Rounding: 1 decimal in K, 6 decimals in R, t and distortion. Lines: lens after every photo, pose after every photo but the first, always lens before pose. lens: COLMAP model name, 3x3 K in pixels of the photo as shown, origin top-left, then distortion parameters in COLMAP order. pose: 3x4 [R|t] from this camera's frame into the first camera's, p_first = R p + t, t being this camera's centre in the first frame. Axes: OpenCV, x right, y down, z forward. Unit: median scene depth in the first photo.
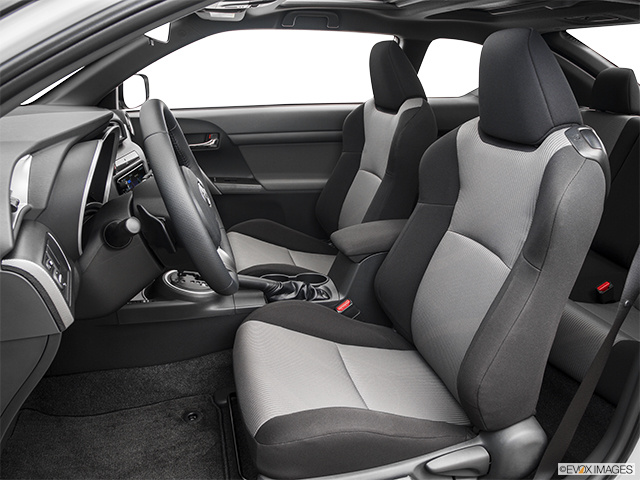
lens RADIAL K [[492.8, 0, 318.3], [0, 492.8, 238.6], [0, 0, 1]] dist [-0.080061, 0.006149]
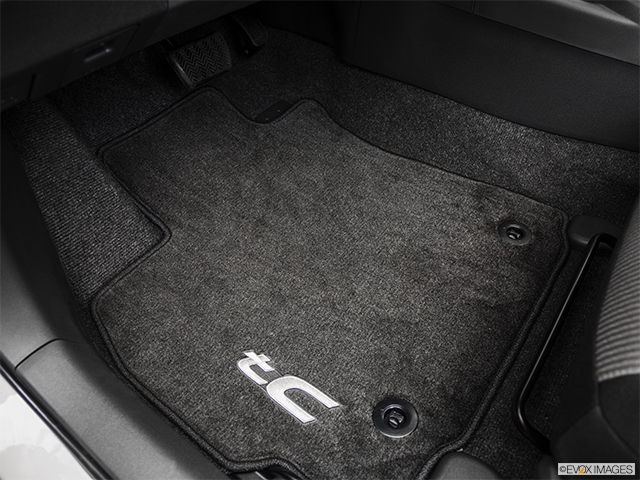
lens RADIAL K [[492.8, 0, 319.7], [0, 492.8, 239.4], [0, 0, 1]] dist [-0.080061, 0.006149]
pose [[0.627432, 0.541970, -0.559104, -0.087354], [-0.258431, 0.822262, 0.507050, 0.152843], [0.734535, -0.173650, 0.655975, 0.476790]]
